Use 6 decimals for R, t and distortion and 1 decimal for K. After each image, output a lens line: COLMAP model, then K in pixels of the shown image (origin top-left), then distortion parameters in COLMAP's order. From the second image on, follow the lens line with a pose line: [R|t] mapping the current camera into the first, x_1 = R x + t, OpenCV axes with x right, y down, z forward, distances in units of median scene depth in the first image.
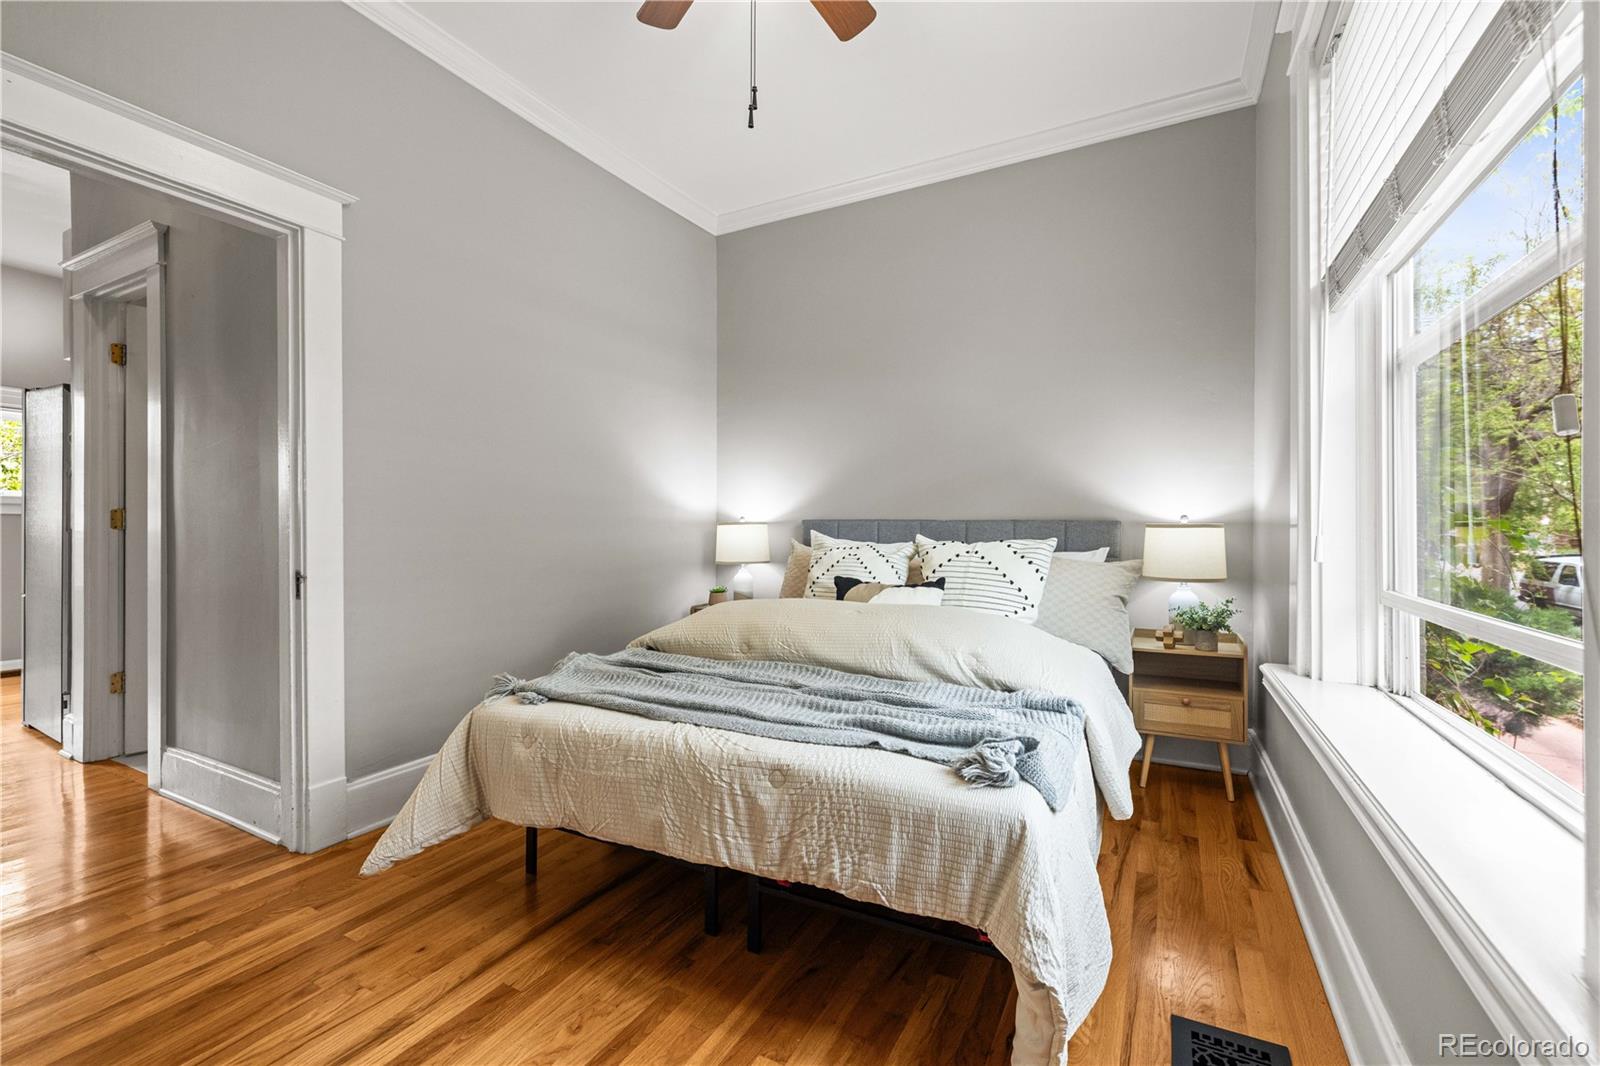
lens RADIAL K [[678.1, 0, 811.5], [0, 678.1, 531.4], [0, 0, 1]] dist [-0.002396, 0.000269]
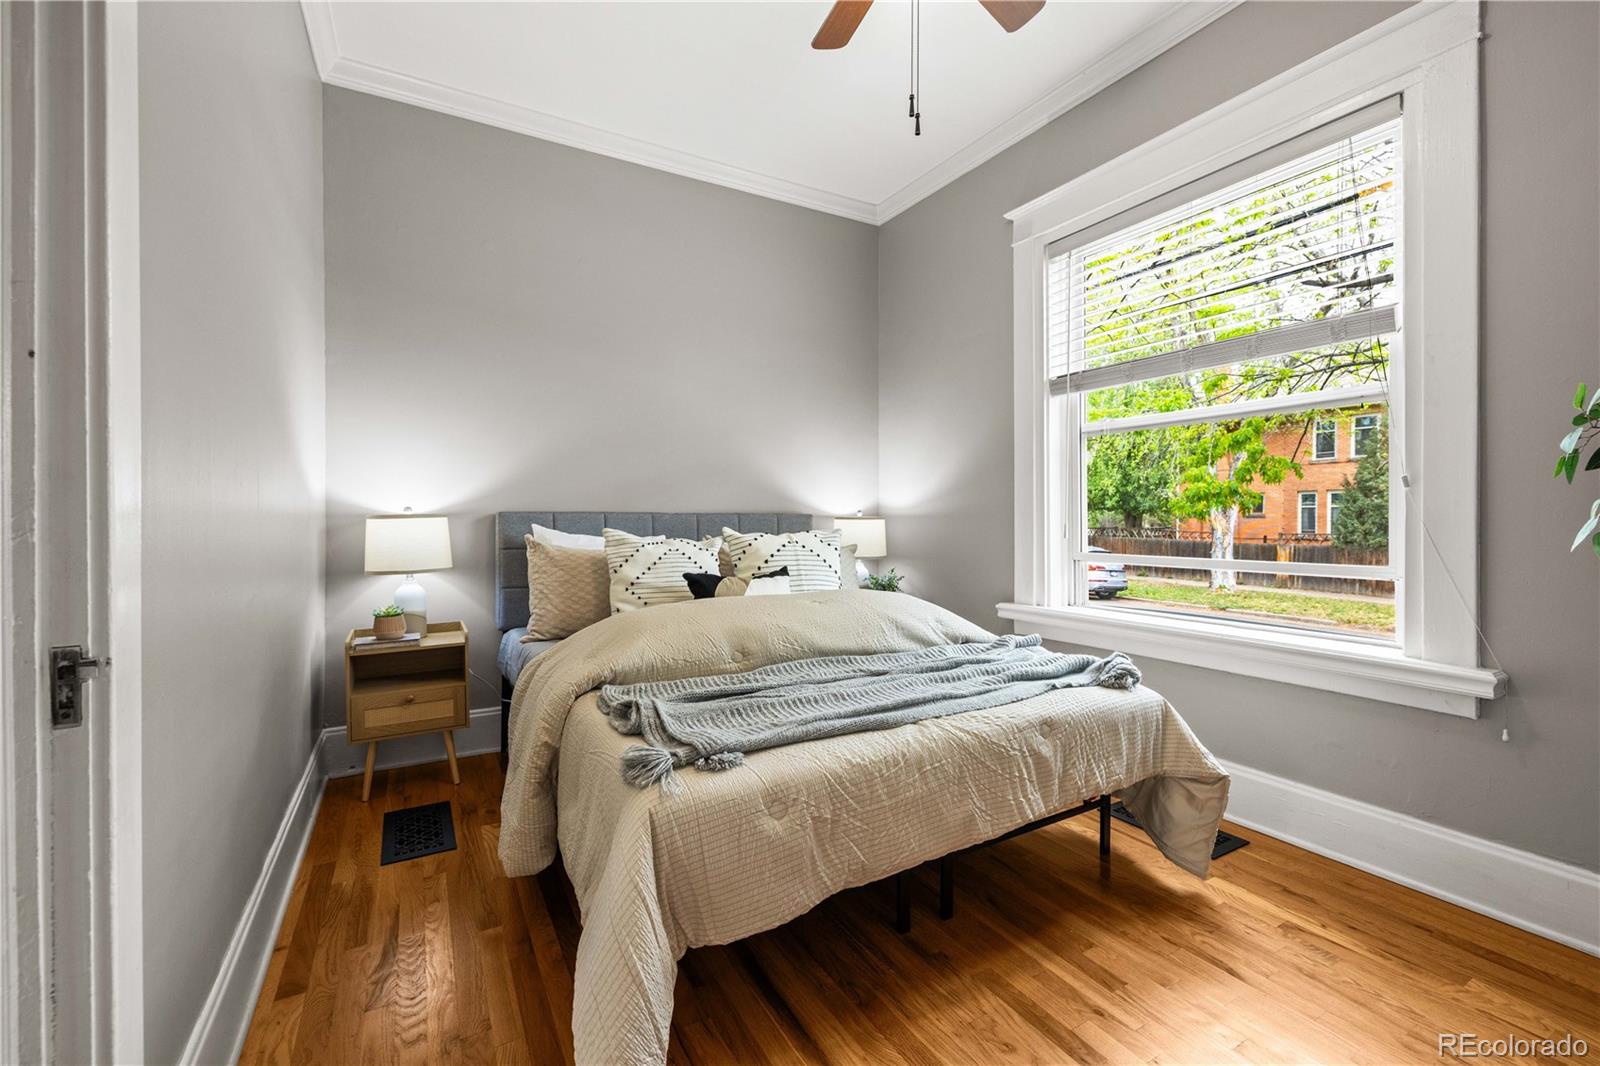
lens RADIAL K [[678.1, 0, 806.5], [0, 678.1, 524.2], [0, 0, 1]] dist [-0.002396, 0.000269]
pose [[0.537136, -0.010082, 0.843435, -1.071657], [0.011015, 0.999927, 0.004938, -0.006938], [-0.843424, 0.006638, 0.537208, 0.597584]]
